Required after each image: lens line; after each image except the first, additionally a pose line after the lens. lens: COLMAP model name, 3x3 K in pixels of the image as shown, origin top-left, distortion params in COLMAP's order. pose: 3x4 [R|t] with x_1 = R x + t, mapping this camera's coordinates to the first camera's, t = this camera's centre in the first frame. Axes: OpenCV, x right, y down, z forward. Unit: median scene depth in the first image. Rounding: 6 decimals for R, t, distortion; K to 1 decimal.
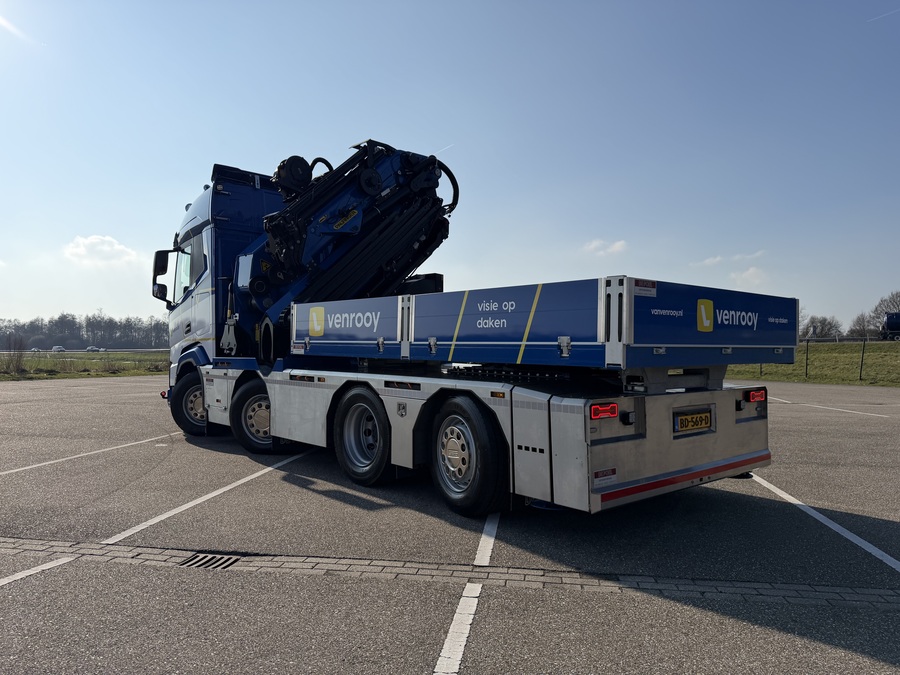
lens RADIAL K [[640.8, 0, 454.0], [0, 640.8, 337.3], [0, 0, 1]] dist [0.079504, -0.130080]
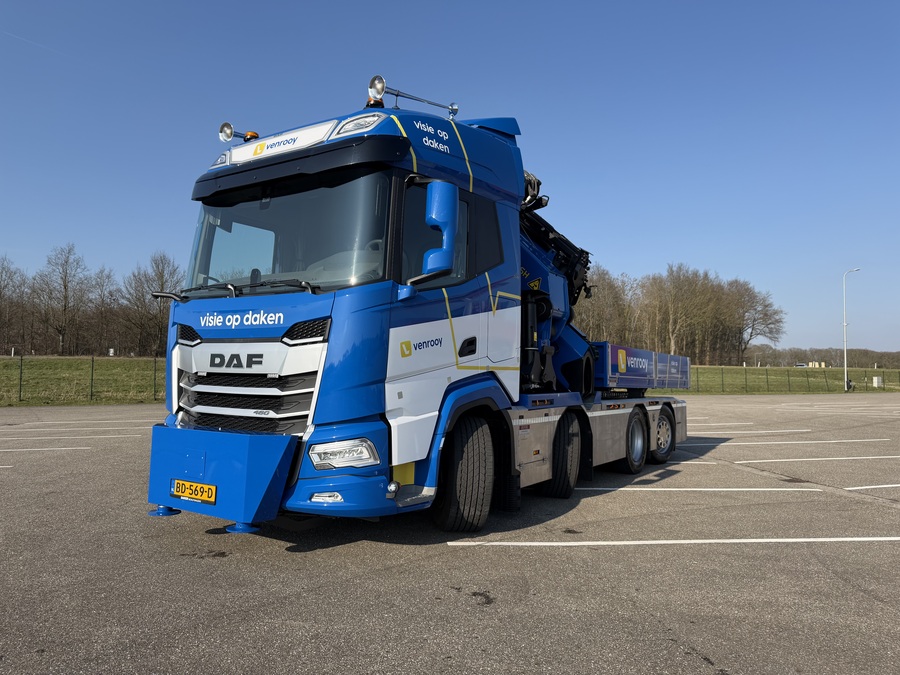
lens RADIAL K [[640.8, 0, 454.0], [0, 640.8, 337.3], [0, 0, 1]] dist [0.079504, -0.130080]
pose [[-0.265268, 0.051895, 0.962777, -1.520044], [-0.031710, 0.997541, -0.062505, 0.021125], [-0.963653, -0.047110, -0.262970, 1.852136]]
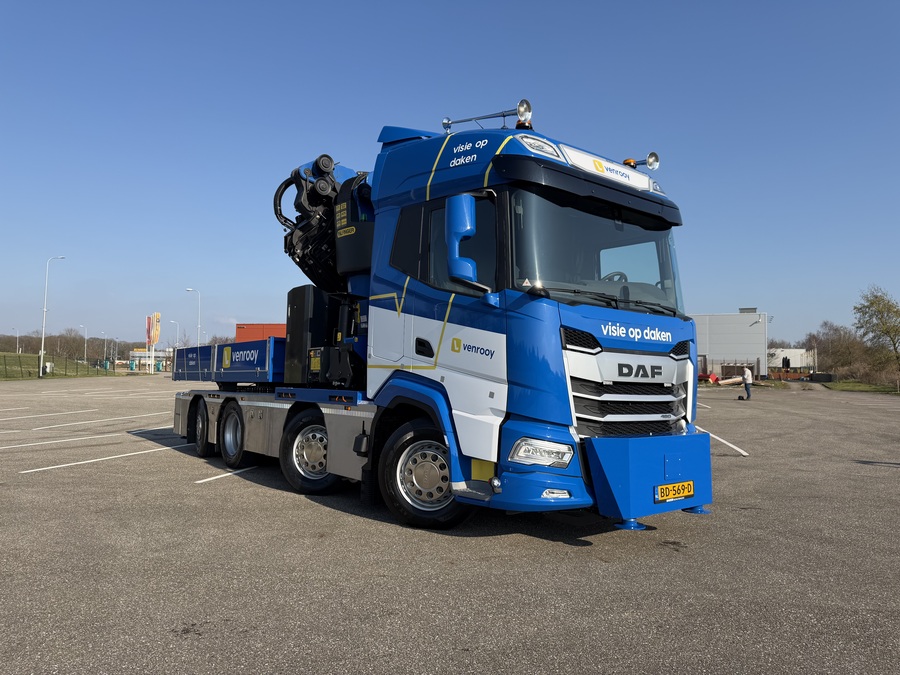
lens RADIAL K [[636.1, 0, 450.0], [0, 636.1, 337.5], [0, 0, 1]] dist [0.107274, -0.142075]
pose [[-0.998387, -0.019225, 0.053427, -0.433462], [-0.023261, 0.996838, -0.075974, 0.035752], [-0.051797, -0.077094, -0.995677, 2.810197]]
